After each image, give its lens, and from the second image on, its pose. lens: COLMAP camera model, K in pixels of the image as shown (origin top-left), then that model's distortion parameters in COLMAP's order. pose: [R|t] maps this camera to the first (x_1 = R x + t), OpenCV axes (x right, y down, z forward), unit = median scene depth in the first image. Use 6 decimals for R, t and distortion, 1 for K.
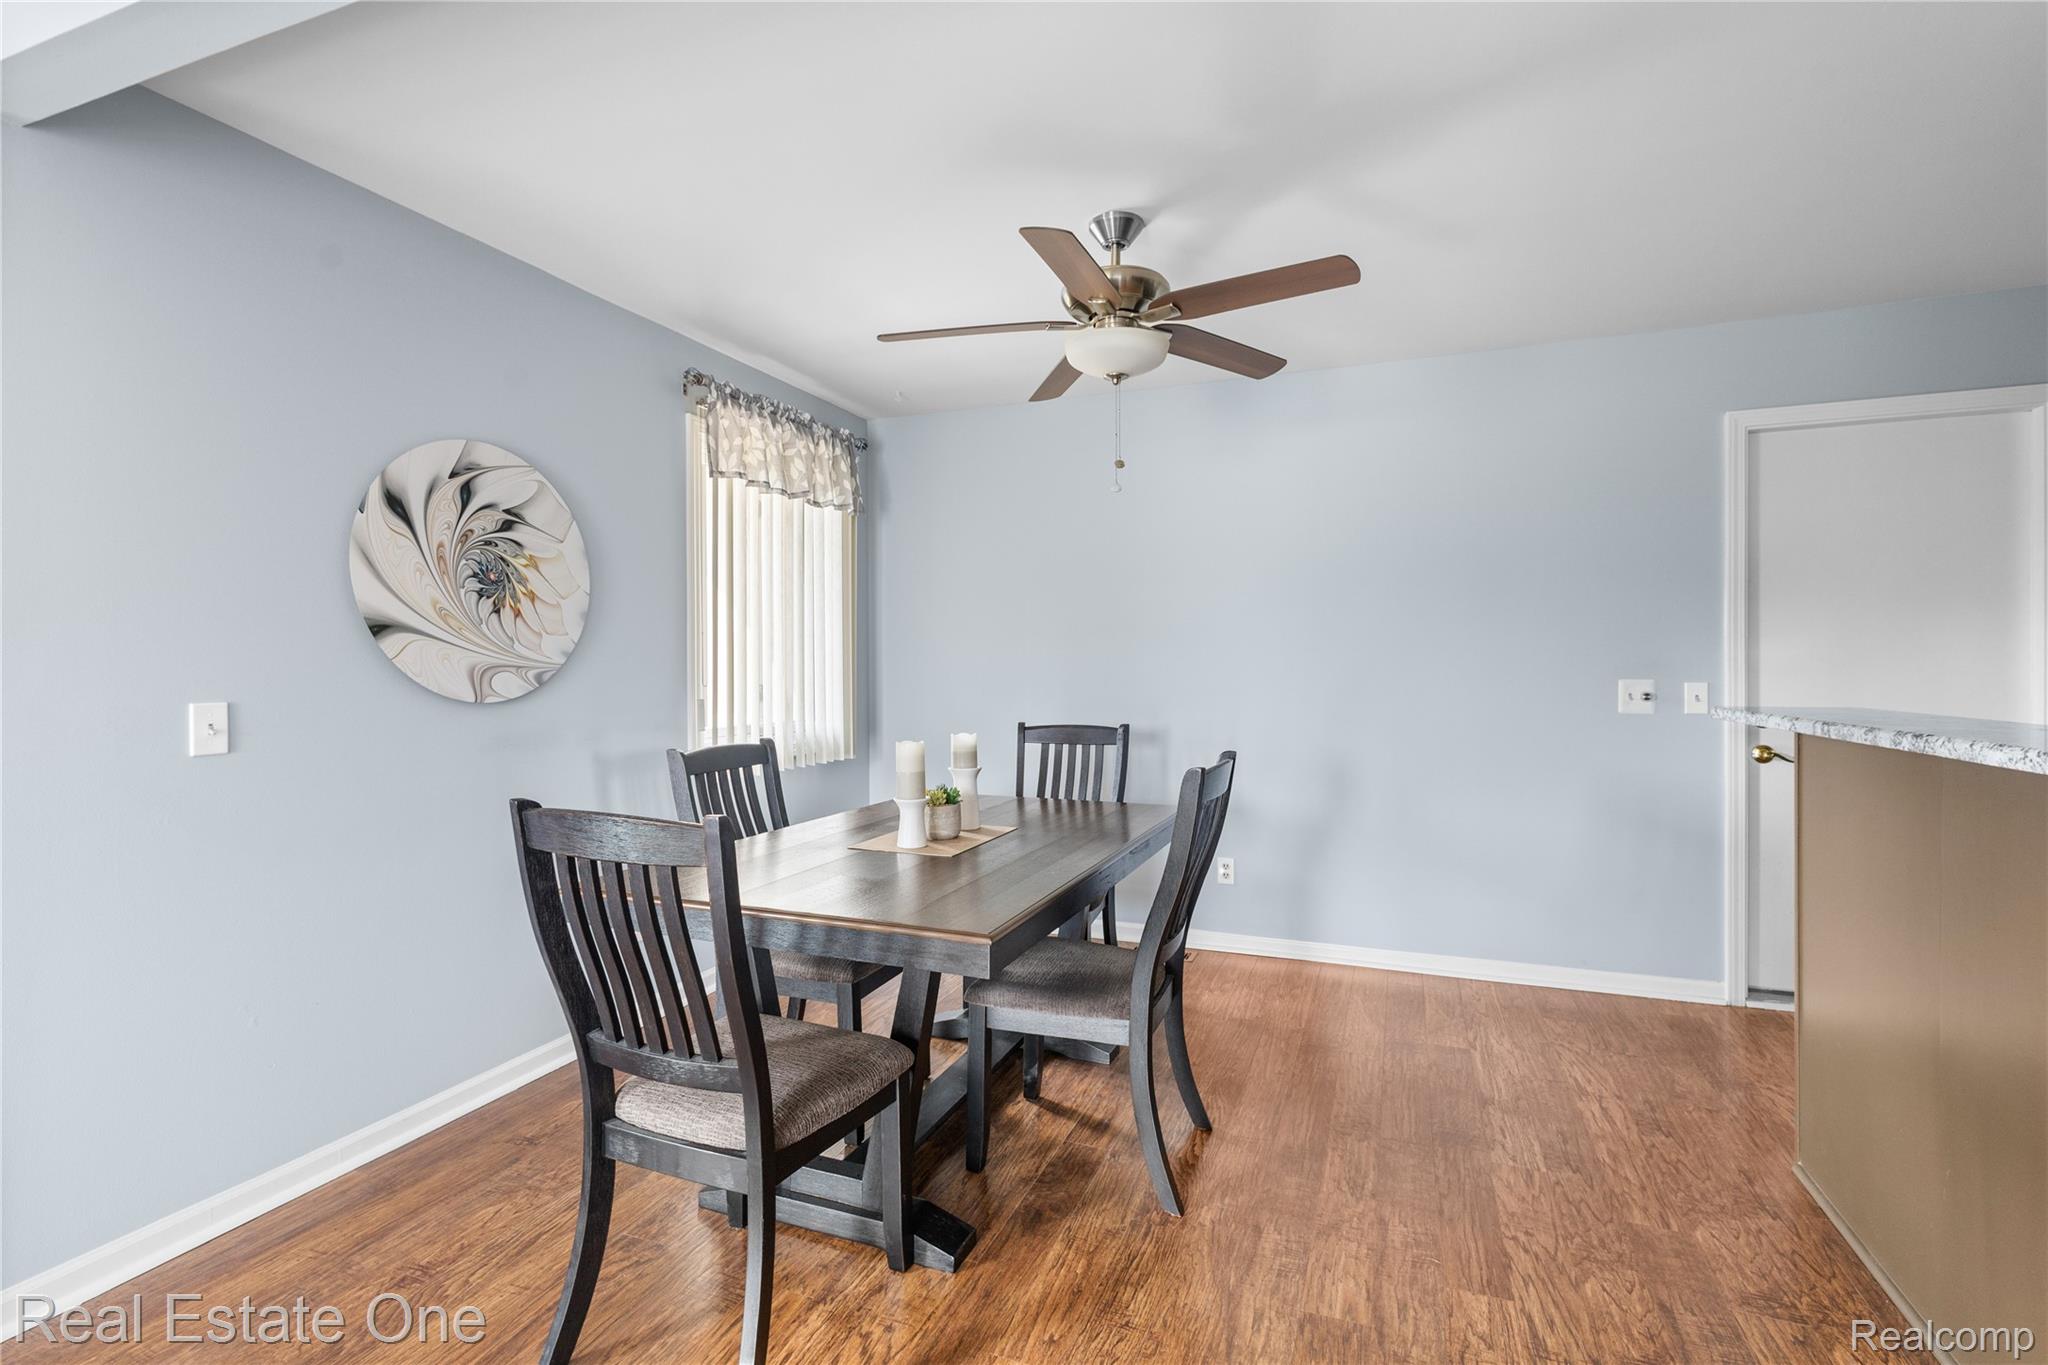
lens RADIAL K [[934.1, 0, 1024.0], [0, 934.1, 682.5], [0, 0, 1]] dist [0.004453, 0.000271]
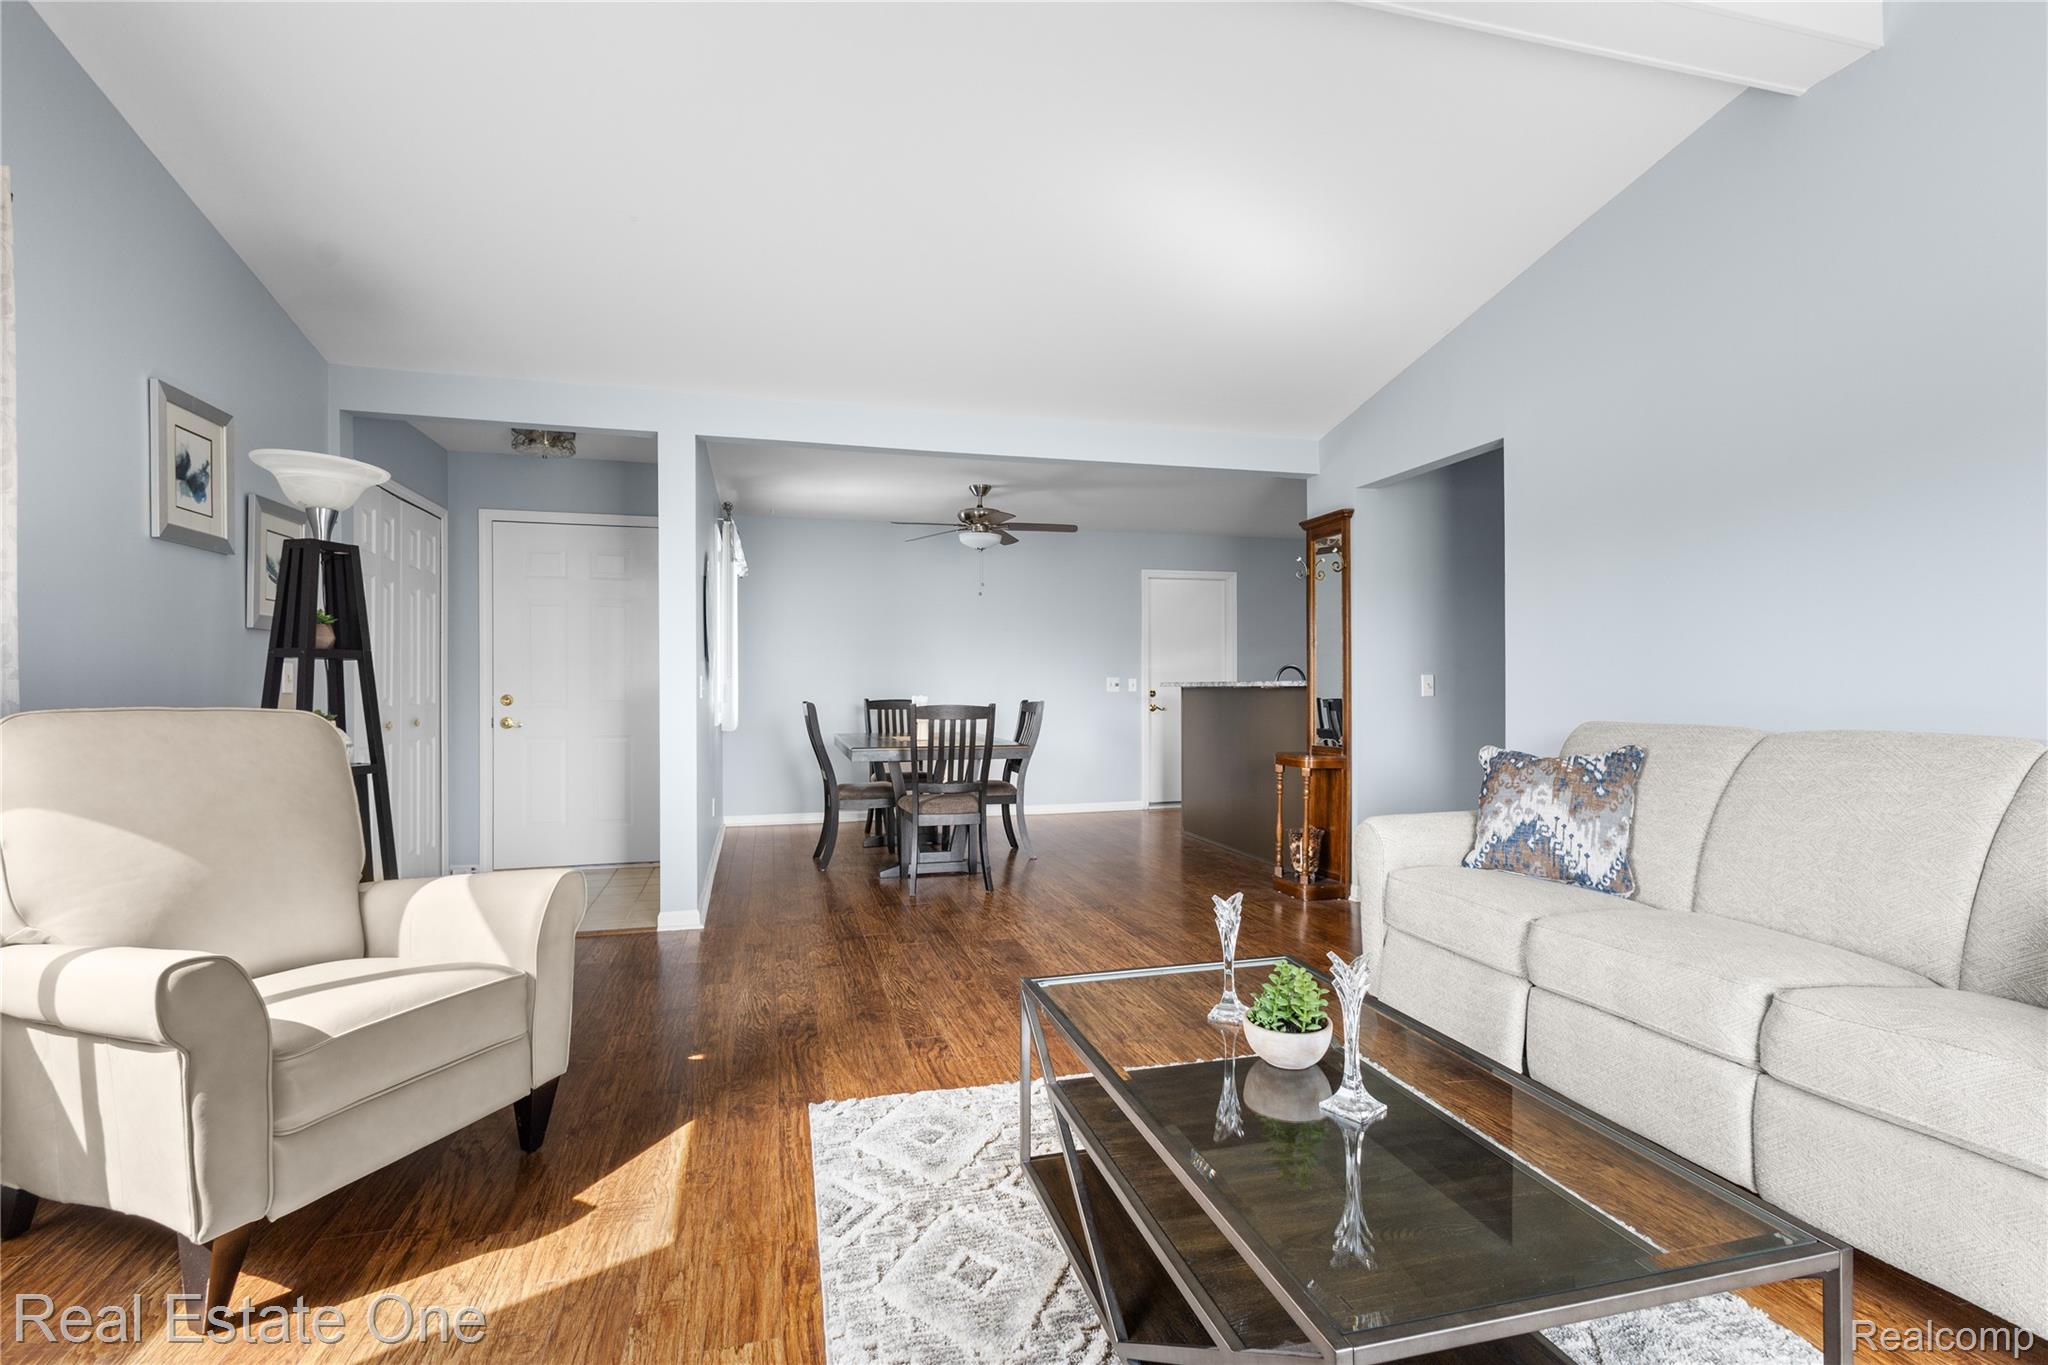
lens RADIAL K [[934.9, 0, 1024.0], [0, 934.9, 682.5], [0, 0, 1]] dist [0.023898, 0.000013]
pose [[0.793126, 0.003967, 0.609045, -1.258077], [0.010018, 0.999759, -0.019557, 0.069262], [-0.608975, 0.021612, 0.792895, -0.968392]]
